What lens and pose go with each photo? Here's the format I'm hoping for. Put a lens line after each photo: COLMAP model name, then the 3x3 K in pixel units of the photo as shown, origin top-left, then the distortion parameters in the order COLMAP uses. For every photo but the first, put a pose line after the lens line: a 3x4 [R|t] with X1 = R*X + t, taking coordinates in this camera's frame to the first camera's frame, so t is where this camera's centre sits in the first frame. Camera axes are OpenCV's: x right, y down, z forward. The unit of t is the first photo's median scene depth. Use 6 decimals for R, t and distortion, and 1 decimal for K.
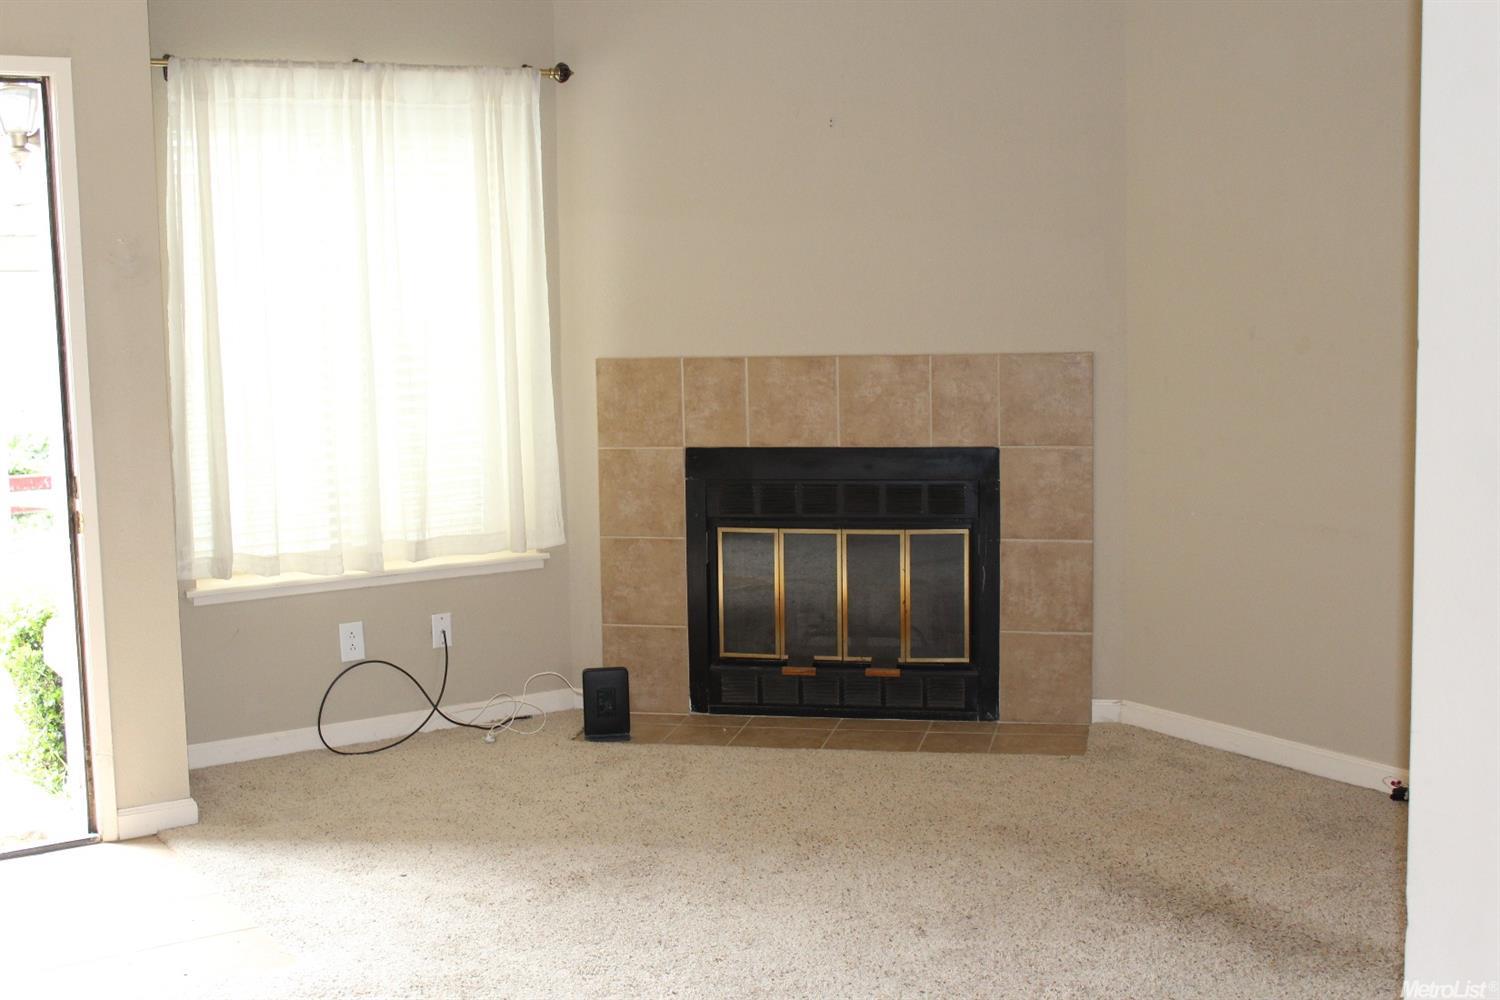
lens RADIAL K [[1877.1, 0, 739.0], [0, 1877.1, 507.4], [0, 0, 1]] dist [-0.081797, 0.123470]
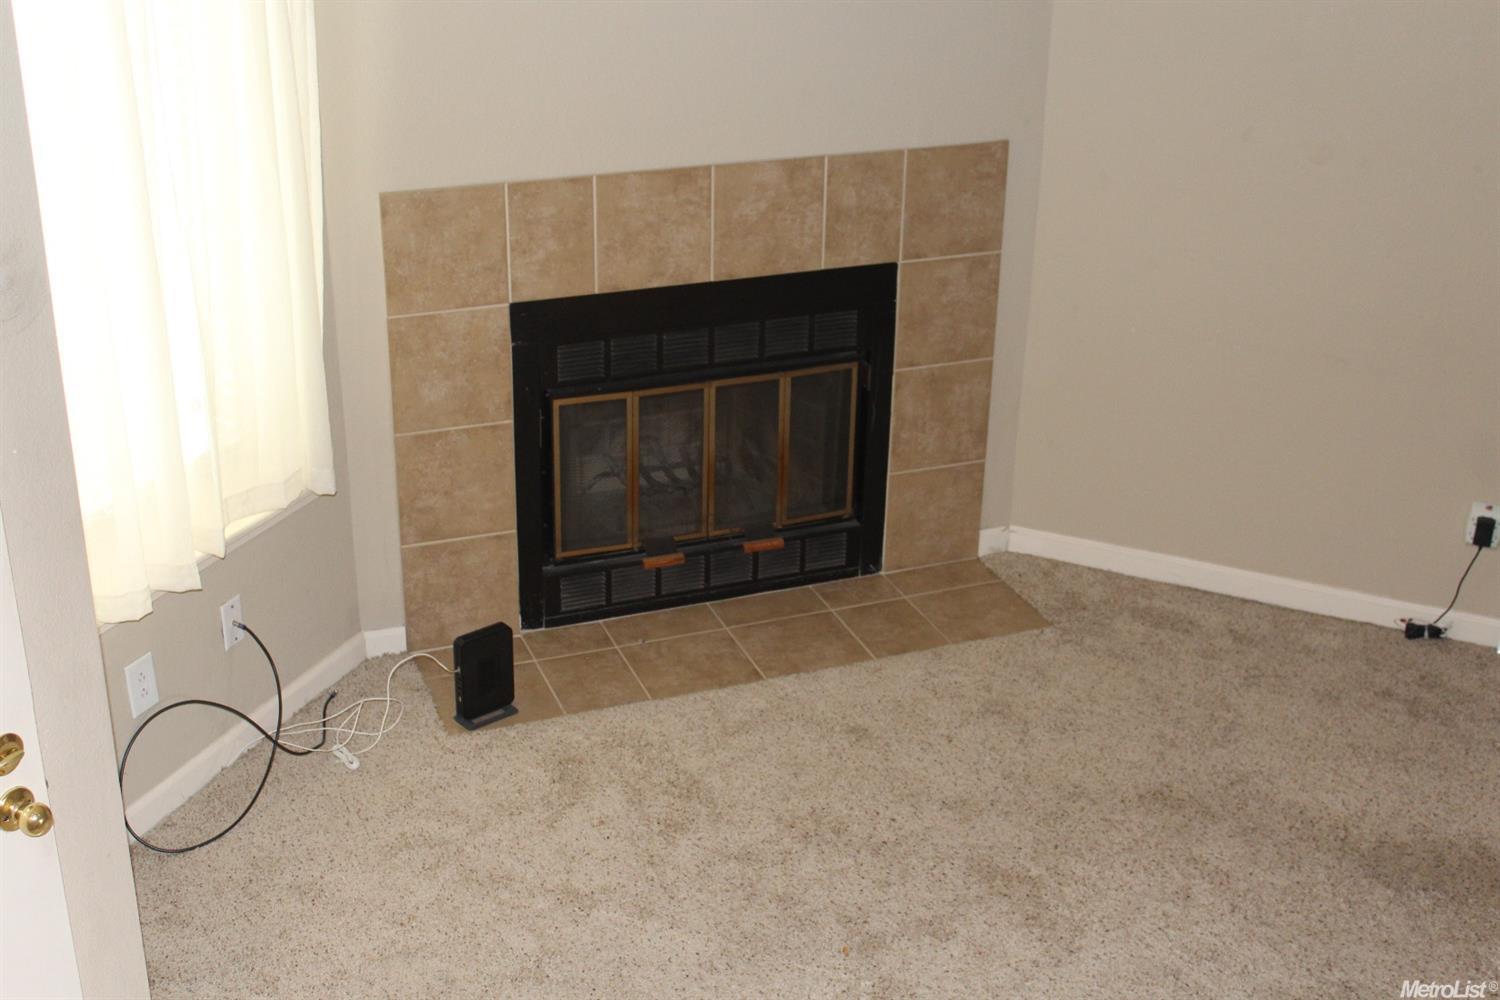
lens RADIAL K [[1877.1, 0, 739.0], [0, 1877.1, 507.4], [0, 0, 1]] dist [-0.081797, 0.123470]
pose [[0.834935, -0.200533, 0.512513, -0.348178], [0.034070, 0.948300, 0.315542, -0.185944], [-0.549293, -0.245995, 0.798601, 0.359837]]
